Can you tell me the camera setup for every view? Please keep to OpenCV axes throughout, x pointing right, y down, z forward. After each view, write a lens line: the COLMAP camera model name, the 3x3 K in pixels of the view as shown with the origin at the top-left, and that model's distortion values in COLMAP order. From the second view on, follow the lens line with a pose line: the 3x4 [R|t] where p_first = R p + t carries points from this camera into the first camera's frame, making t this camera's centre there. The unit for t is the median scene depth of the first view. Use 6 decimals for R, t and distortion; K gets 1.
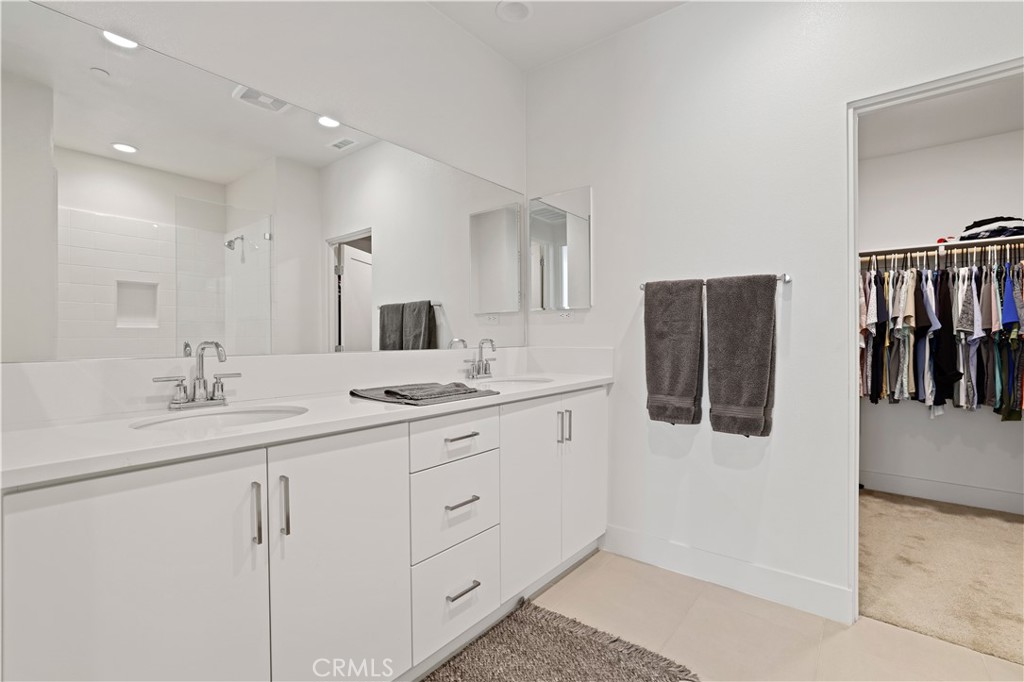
lens RADIAL K [[456.2, 0, 502.8], [0, 456.2, 339.2], [0, 0, 1]] dist [-0.029025, 0.011112]
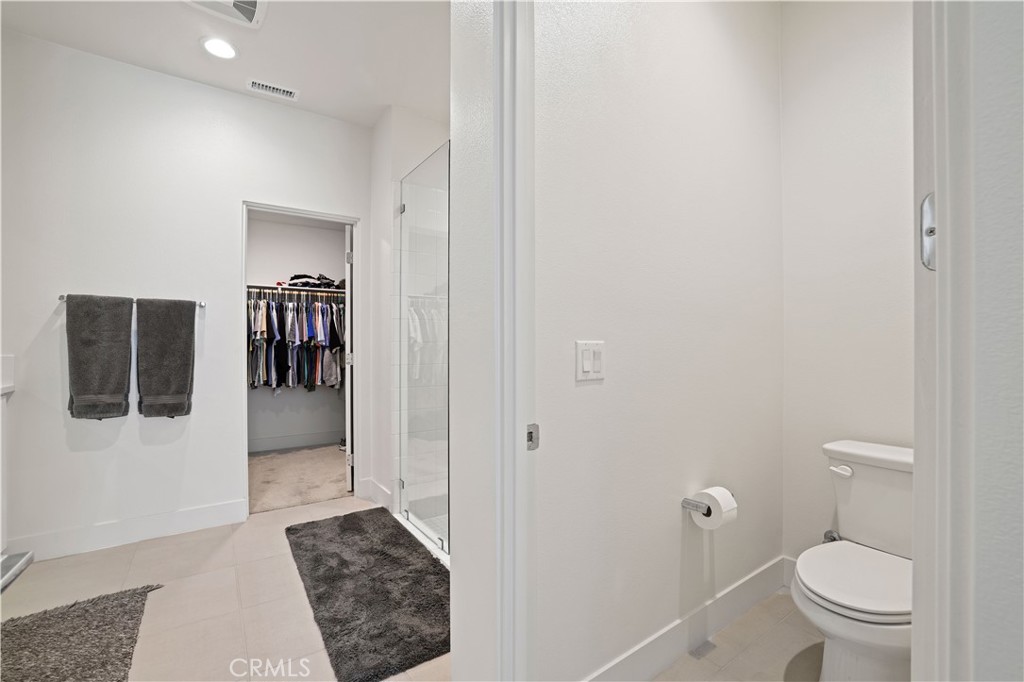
lens RADIAL K [[440.1, 0, 522.6], [0, 440.1, 346.2], [0, 0, 1]] dist [-0.019280, 0.001485]
pose [[0.256806, -0.002465, 0.966460, -0.345071], [0.003204, 0.999993, 0.001699, 0.001311], [-0.966458, 0.002660, 0.256812, -0.268954]]
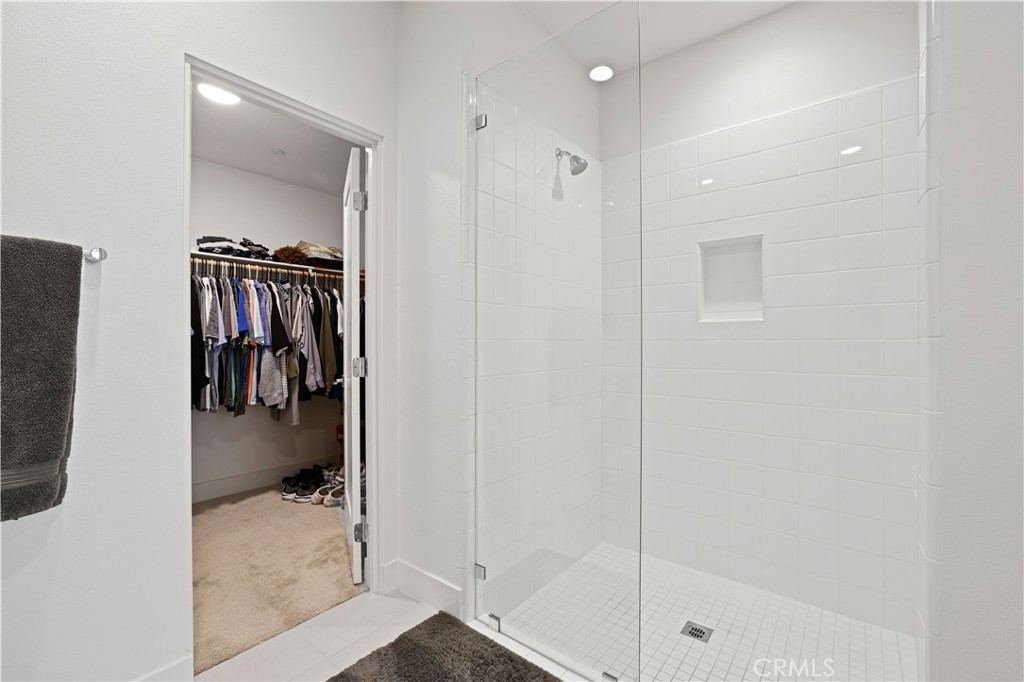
lens RADIAL K [[440.1, 0, 531.7], [0, 440.1, 343.8], [0, 0, 1]] dist [-0.019280, 0.001485]
pose [[-0.021697, -0.001936, 0.999763, -0.011827], [0.004243, 0.999989, 0.002028, -0.002908], [-0.999756, 0.004286, -0.021689, 0.275255]]
